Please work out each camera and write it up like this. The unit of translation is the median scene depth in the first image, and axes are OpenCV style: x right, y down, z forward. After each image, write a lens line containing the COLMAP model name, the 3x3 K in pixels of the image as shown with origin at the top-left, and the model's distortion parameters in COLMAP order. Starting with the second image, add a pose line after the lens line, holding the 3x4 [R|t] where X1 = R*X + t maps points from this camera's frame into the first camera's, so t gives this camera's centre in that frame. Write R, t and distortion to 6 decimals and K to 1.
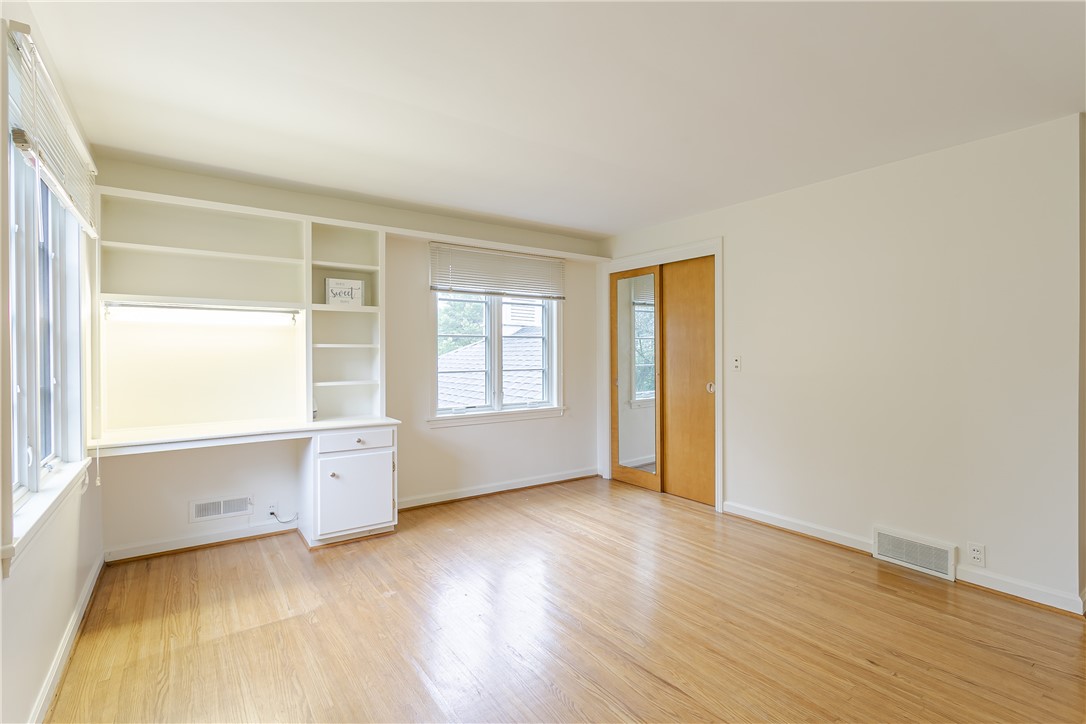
lens RADIAL K [[511.0, 0, 544.9], [0, 511.0, 356.6], [0, 0, 1]] dist [-0.001903, 0.001282]
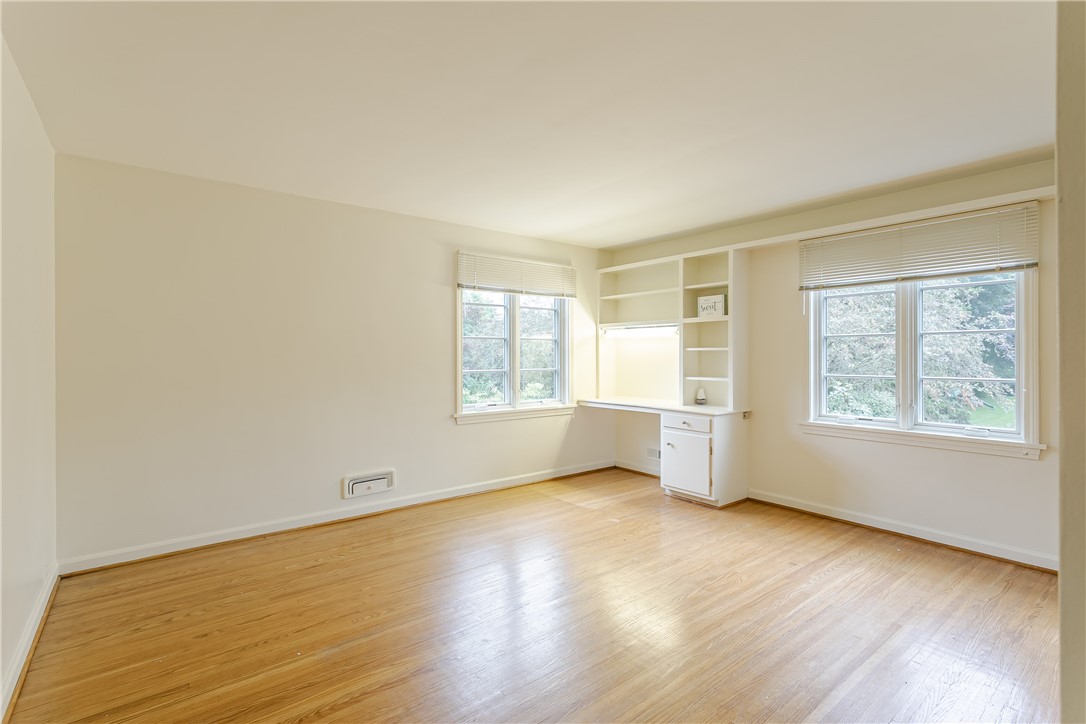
lens RADIAL K [[511.0, 0, 543.5], [0, 511.0, 357.3], [0, 0, 1]] dist [-0.001903, 0.001282]
pose [[0.053203, 0.004293, -0.998574, 0.857573], [-0.011271, 0.999930, 0.003698, -0.001095], [0.998520, 0.011058, 0.053248, 0.542750]]
